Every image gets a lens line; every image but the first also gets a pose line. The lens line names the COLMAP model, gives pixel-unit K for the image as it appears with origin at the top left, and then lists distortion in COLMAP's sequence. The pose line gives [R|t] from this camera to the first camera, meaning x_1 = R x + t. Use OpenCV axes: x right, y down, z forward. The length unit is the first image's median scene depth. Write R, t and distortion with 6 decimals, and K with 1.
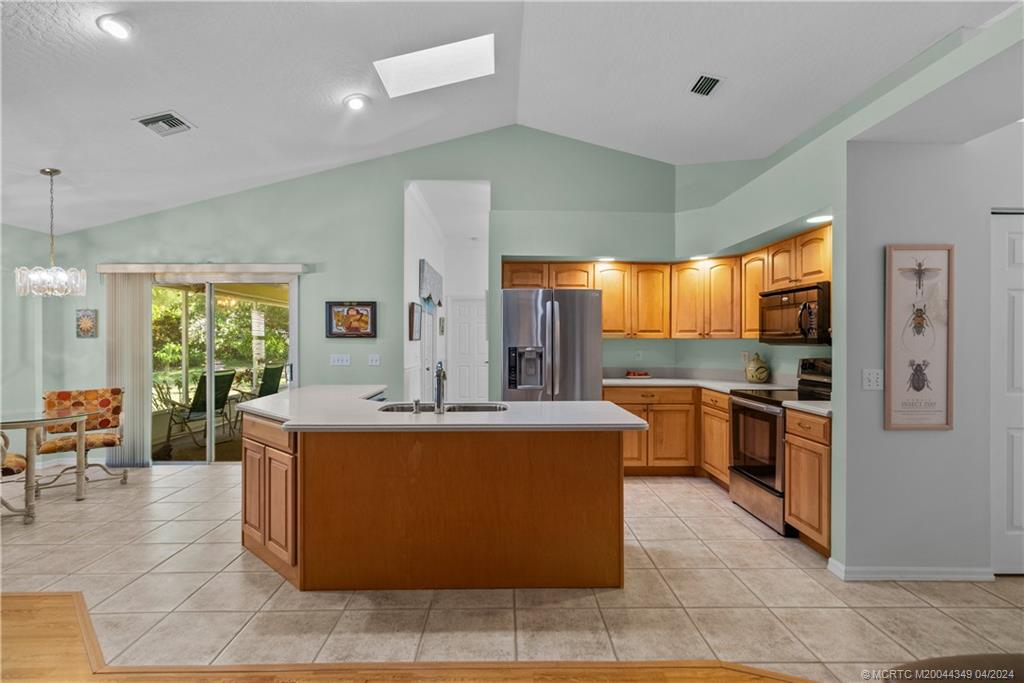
lens RADIAL K [[505.1, 0, 513.8], [0, 505.1, 340.2], [0, 0, 1]] dist [0.003855, 0.000220]
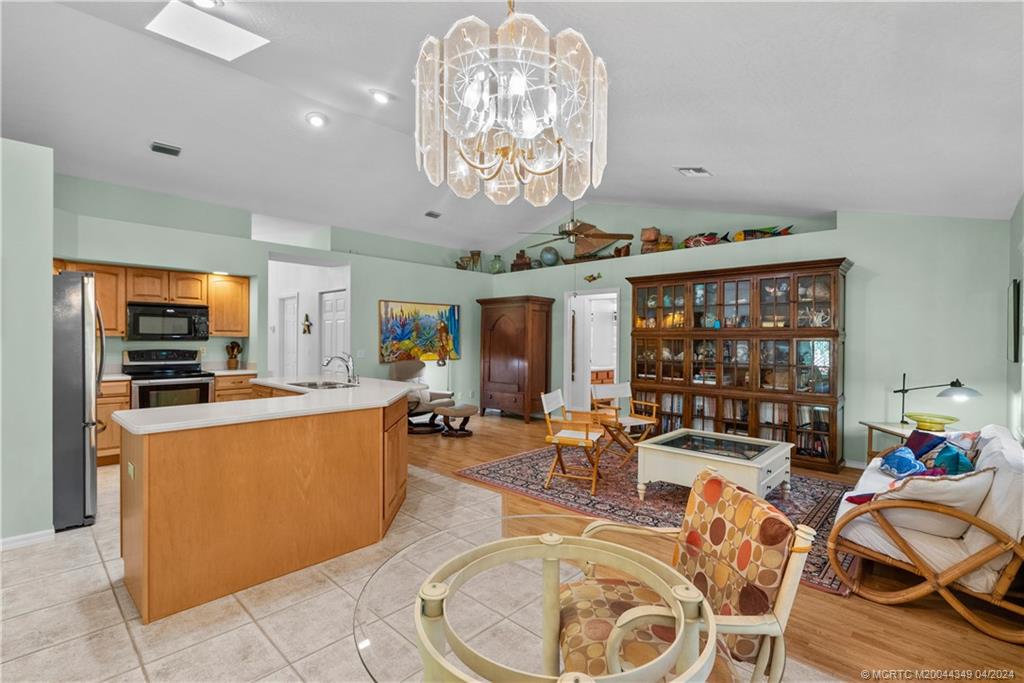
lens RADIAL K [[468.2, 0, 509.9], [0, 468.2, 340.0], [0, 0, 1]] dist [-0.001590, 0.000111]
pose [[-0.709254, -0.004251, 0.704941, -1.210435], [-0.000782, 0.999986, 0.005243, -0.002741], [-0.704953, 0.003168, -0.709247, 1.303315]]
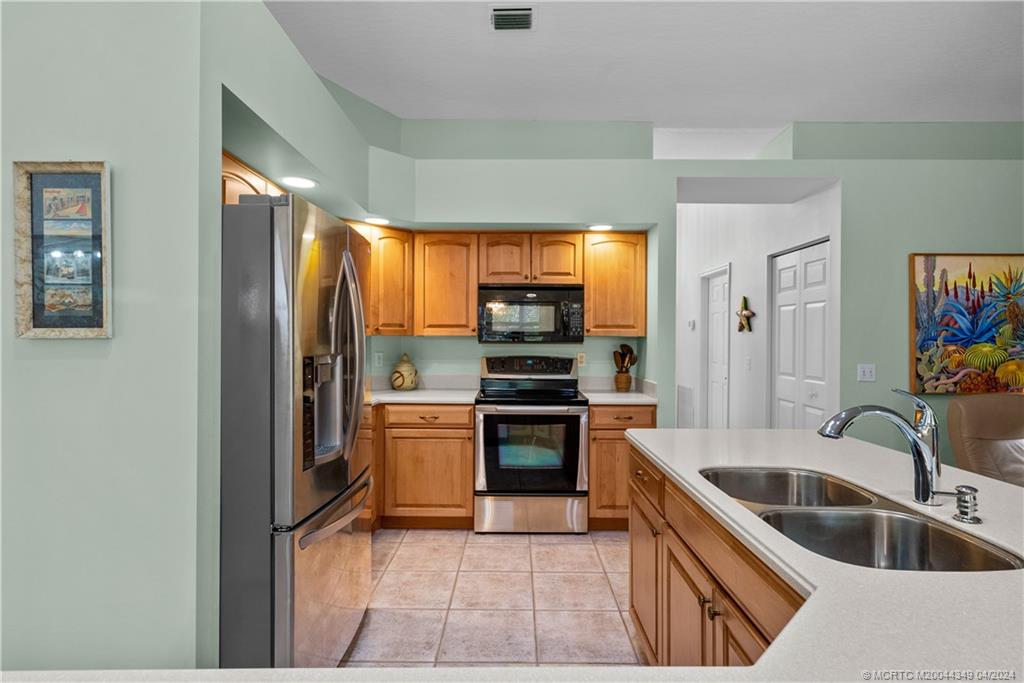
lens RADIAL K [[529.7, 0, 510.6], [0, 529.7, 340.3], [0, 0, 1]] dist [-0.000909, 0.000404]
pose [[0.026161, -0.005115, 0.999645, -0.478238], [-0.000429, 0.999987, 0.005128, -0.002301], [-0.999658, -0.000563, 0.026158, 1.031342]]
